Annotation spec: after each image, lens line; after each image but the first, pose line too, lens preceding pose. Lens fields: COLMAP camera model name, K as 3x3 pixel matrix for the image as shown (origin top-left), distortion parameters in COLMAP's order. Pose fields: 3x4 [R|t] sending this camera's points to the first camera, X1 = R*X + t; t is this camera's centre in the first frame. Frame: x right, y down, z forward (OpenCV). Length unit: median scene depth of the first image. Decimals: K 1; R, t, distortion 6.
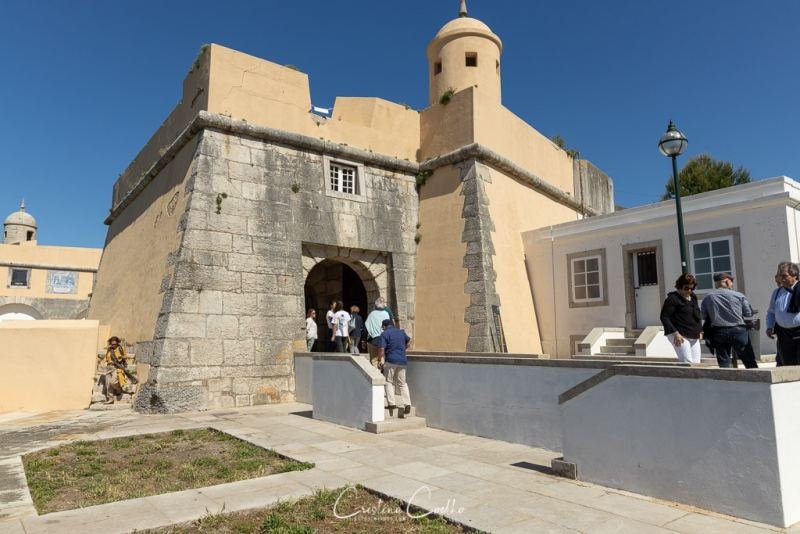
lens RADIAL K [[570.8, 0, 398.1], [0, 570.8, 266.8], [0, 0, 1]] dist [0.056019, -0.000890]
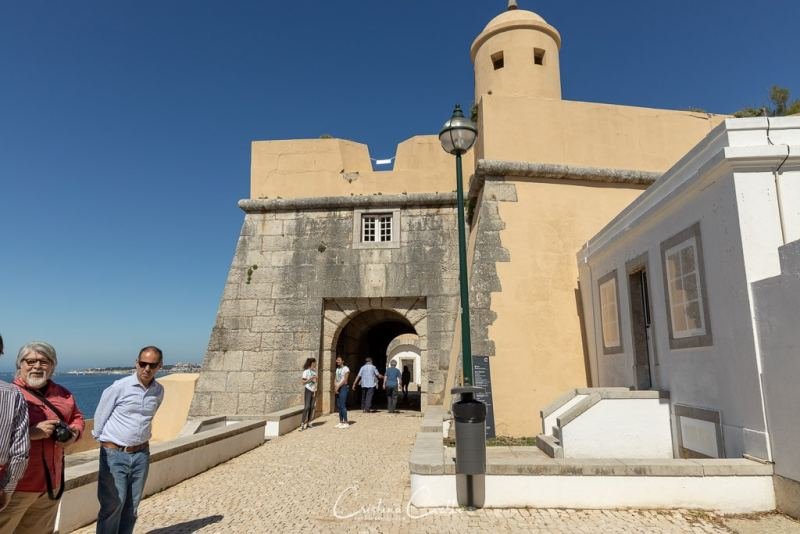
lens RADIAL K [[570.8, 0, 397.3], [0, 570.8, 269.2], [0, 0, 1]] dist [0.056019, -0.000890]
pose [[0.731227, -0.120009, -0.671495, 0.634738], [0.095146, 0.992723, -0.073809, -0.005458], [0.675466, -0.009919, 0.737324, 0.305025]]
